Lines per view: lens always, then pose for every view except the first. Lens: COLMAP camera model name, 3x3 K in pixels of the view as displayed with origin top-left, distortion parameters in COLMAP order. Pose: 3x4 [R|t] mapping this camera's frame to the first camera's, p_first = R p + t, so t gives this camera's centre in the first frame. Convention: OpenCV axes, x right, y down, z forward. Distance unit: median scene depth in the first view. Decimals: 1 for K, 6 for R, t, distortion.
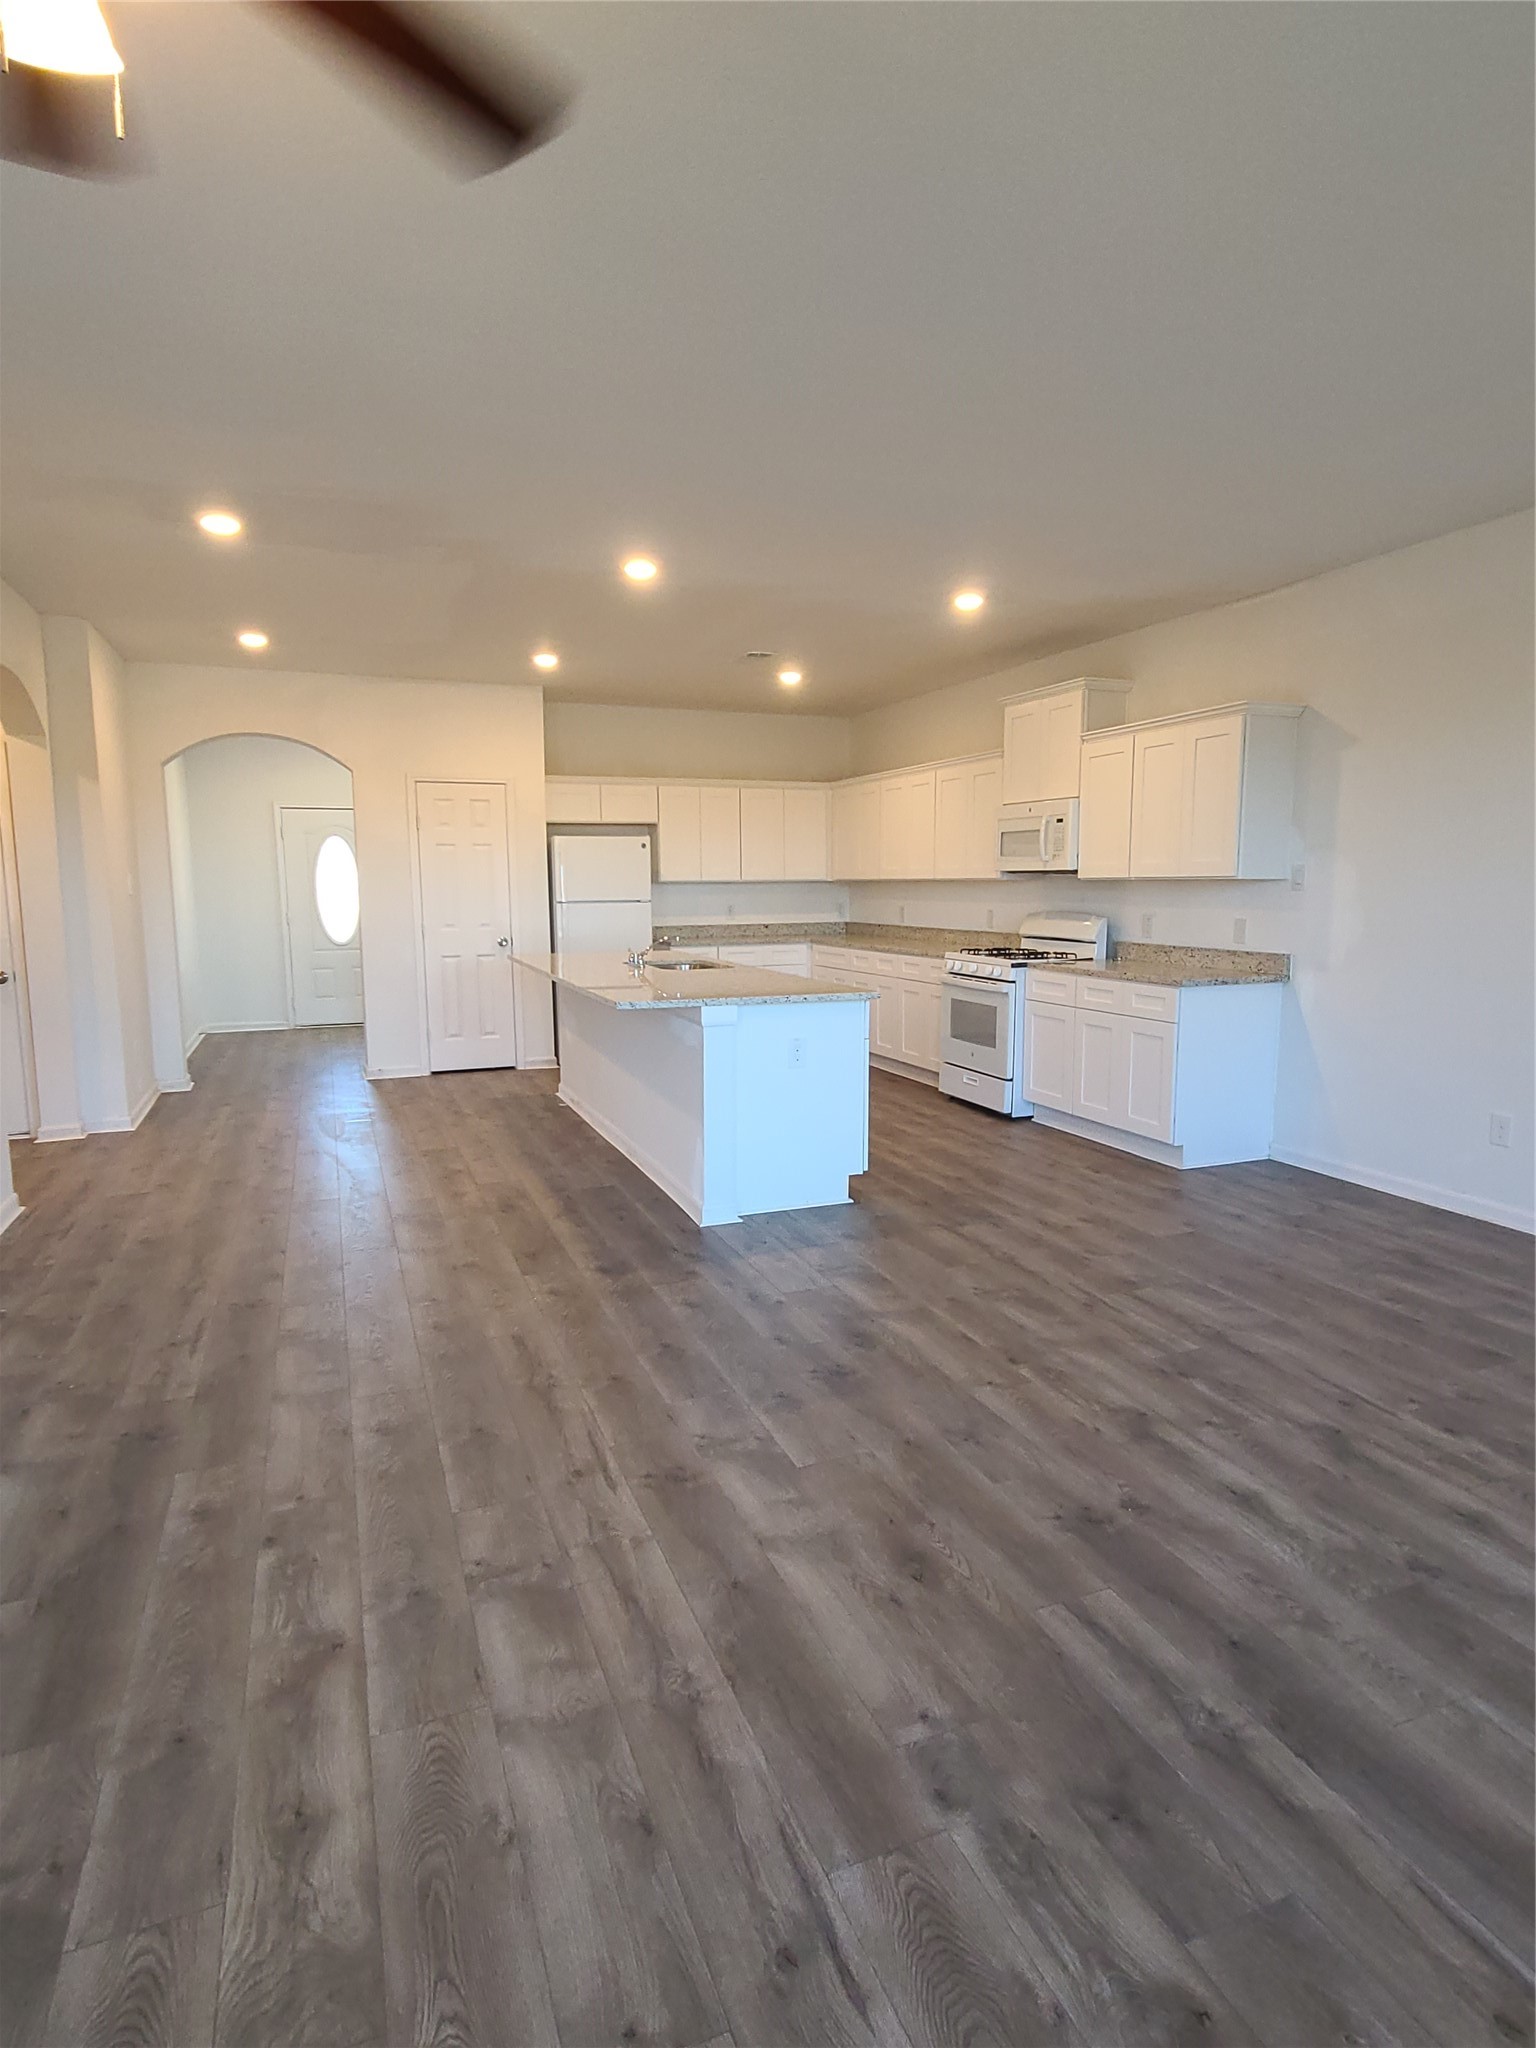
lens RADIAL K [[1119.7, 0, 780.8], [0, 1119.7, 1026.8], [0, 0, 1]] dist [-0.000352, -0.000599]
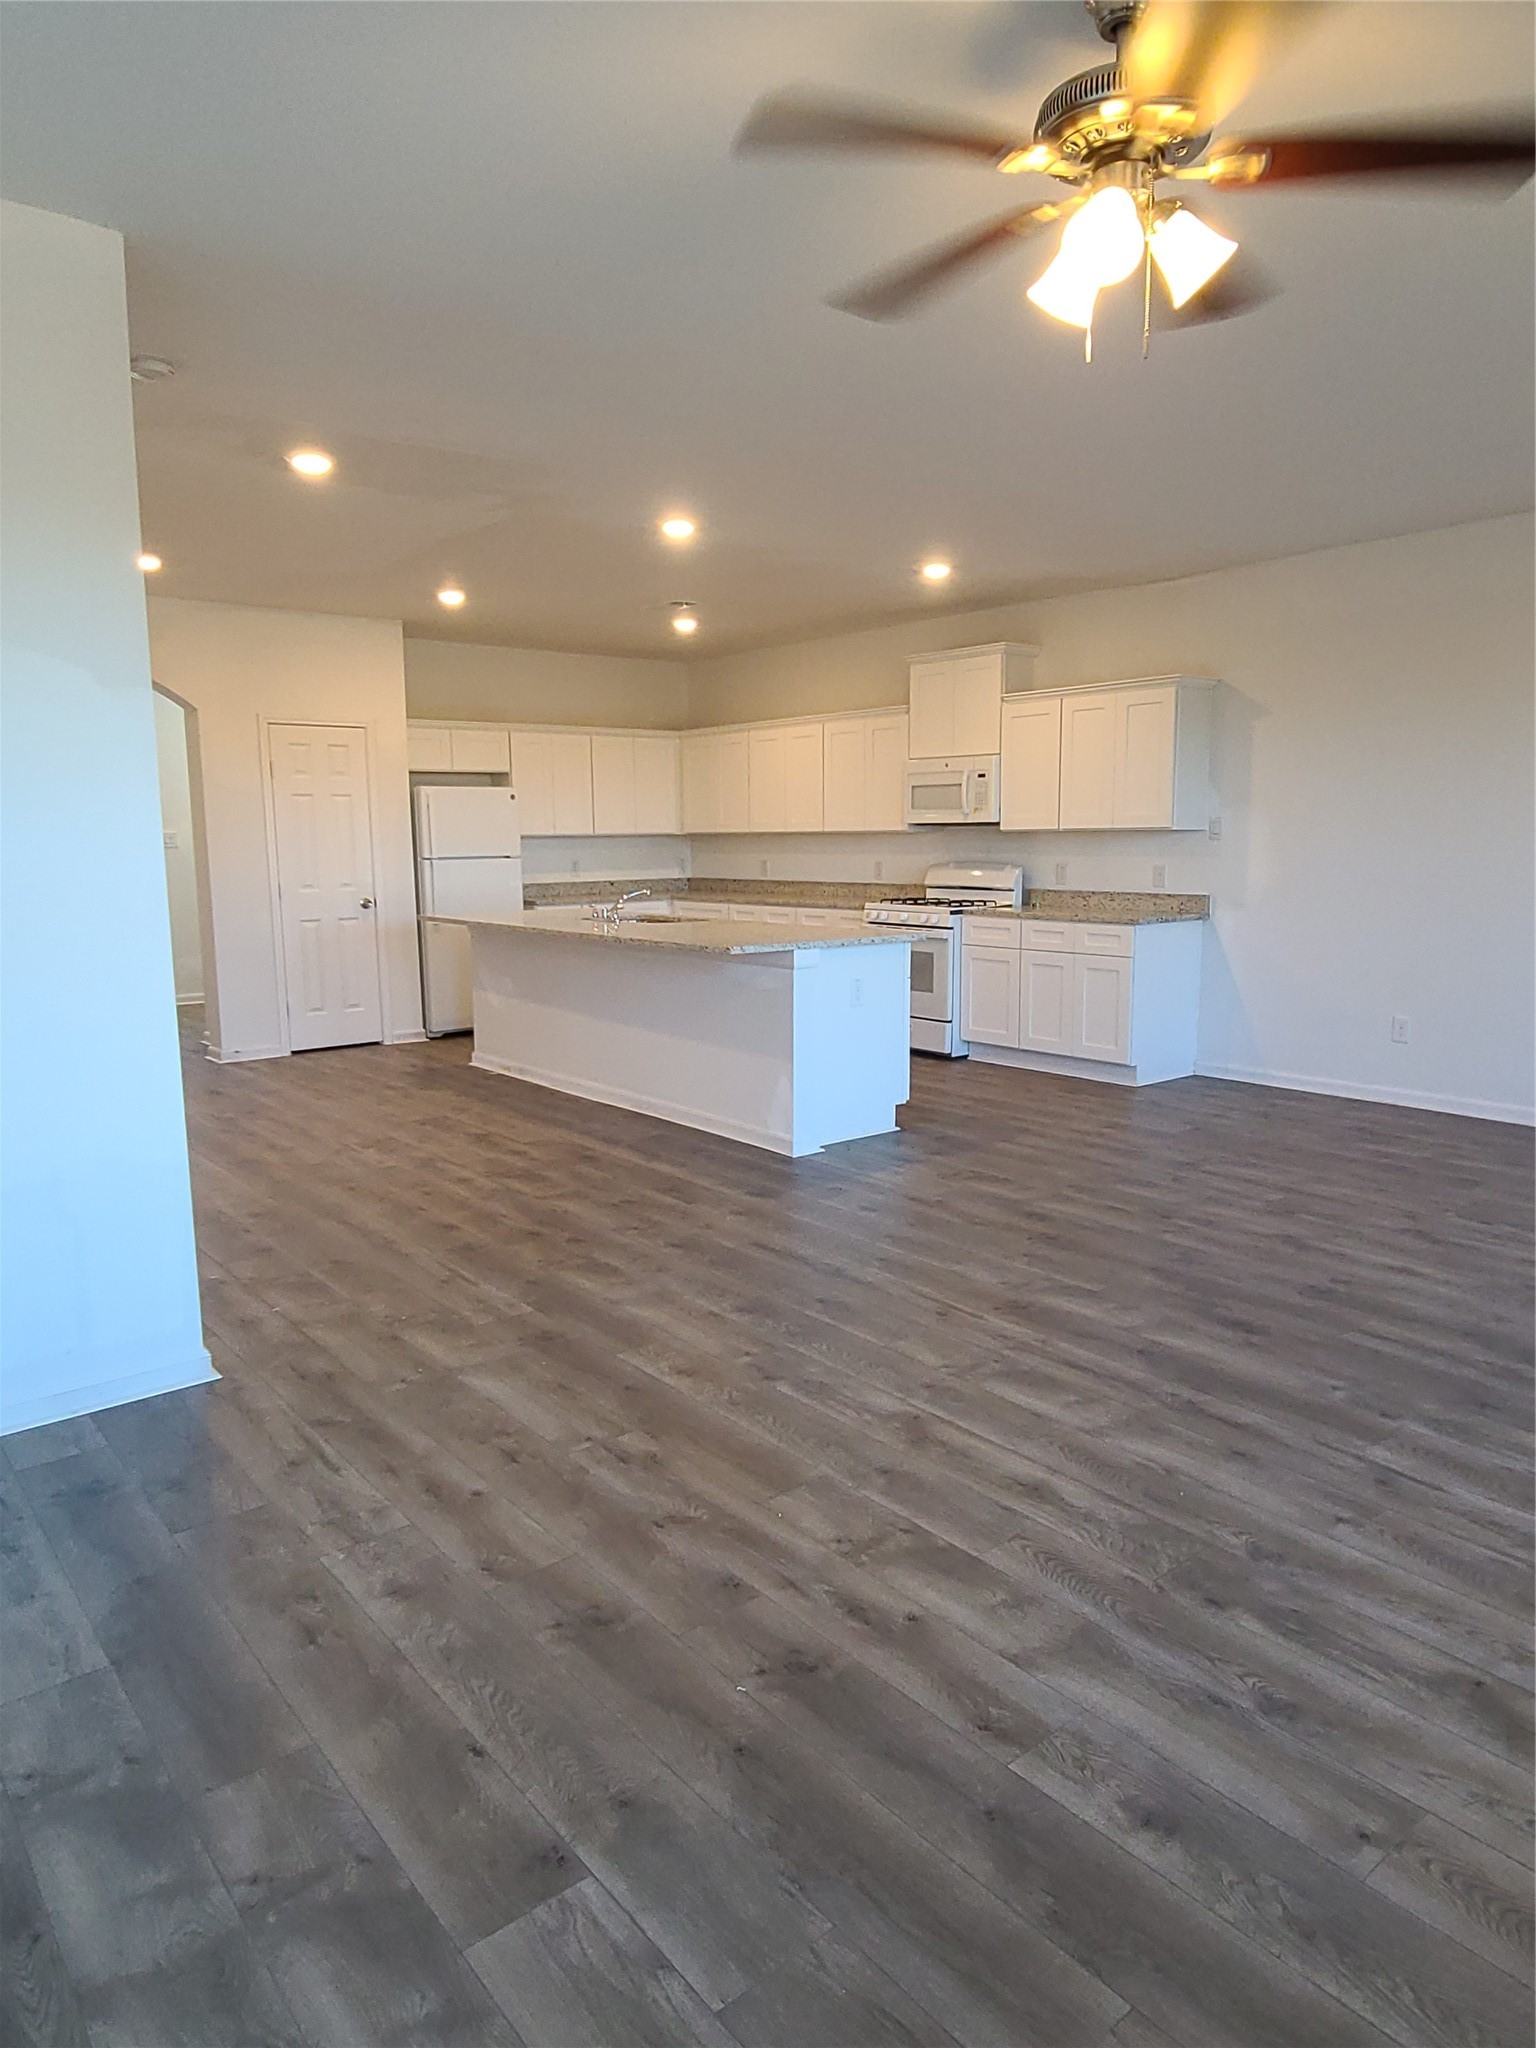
lens RADIAL K [[1304.7, 0, 777.1], [0, 1304.7, 1028.1], [0, 0, 1]] dist [-0.001176, -0.001097]
pose [[0.954491, -0.048127, 0.294331, -0.352450], [0.043288, 0.998799, 0.022938, 0.020719], [-0.295081, -0.009153, 0.955428, -0.145191]]
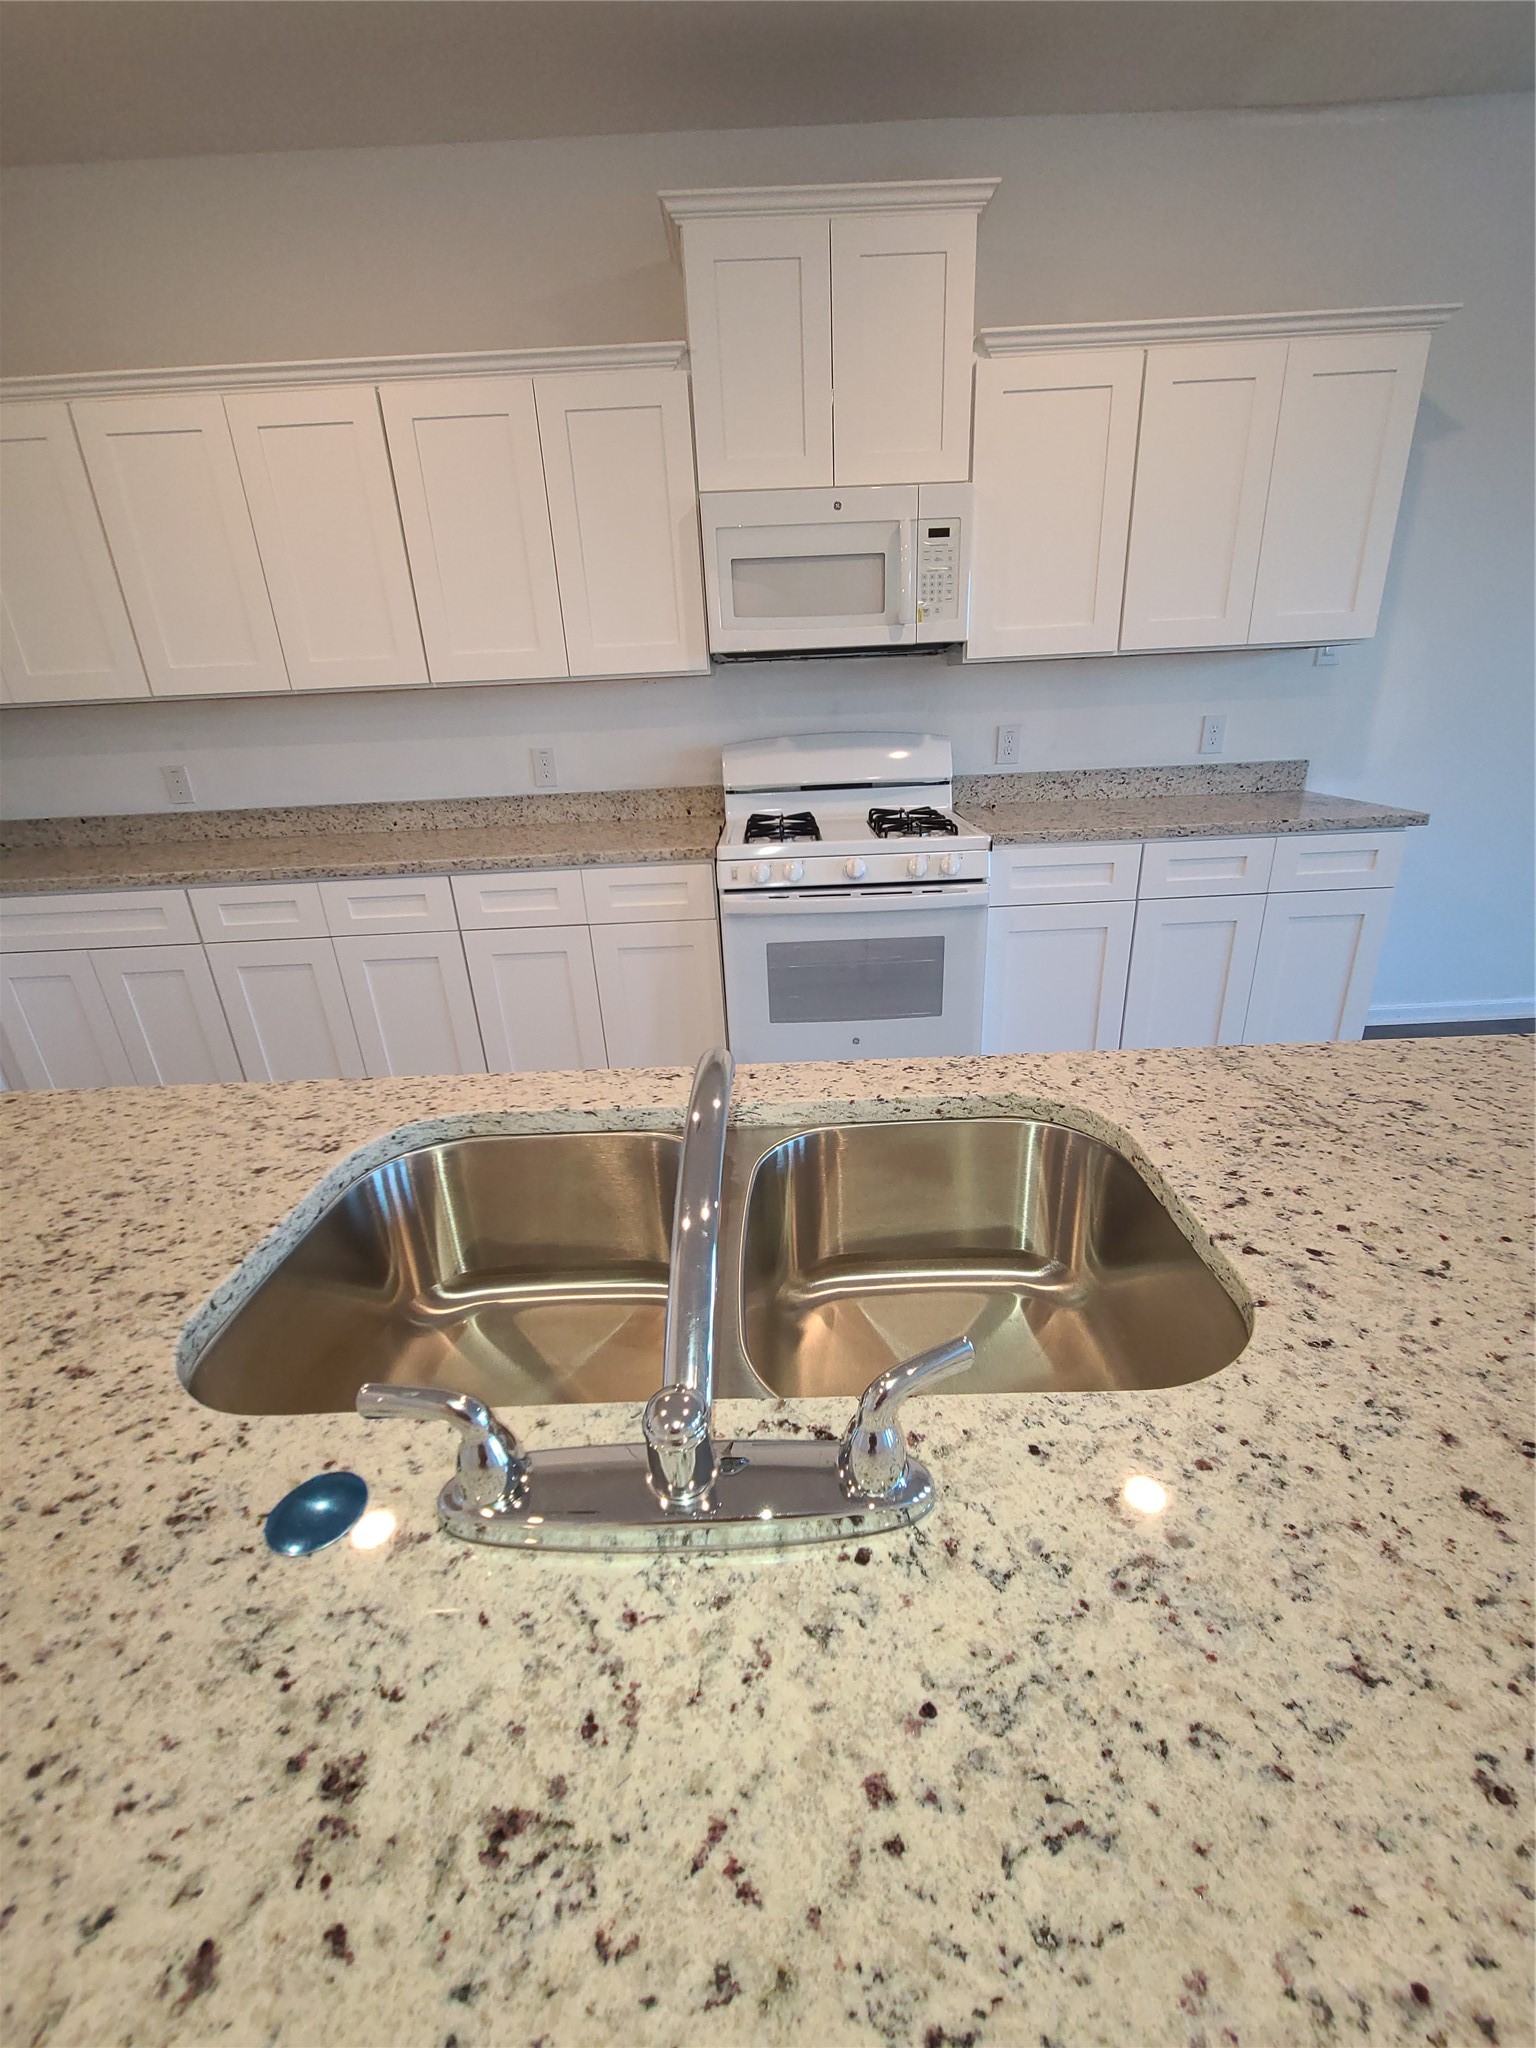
lens RADIAL K [[838.2, 0, 780.5], [0, 838.2, 1023.1], [0, 0, 1]] dist [0.001772, -0.002947]
pose [[0.363104, -0.354395, 0.861719, -0.187839], [0.162236, 0.934761, 0.316073, -0.125318], [-0.917516, 0.025035, 0.396911, 1.041953]]
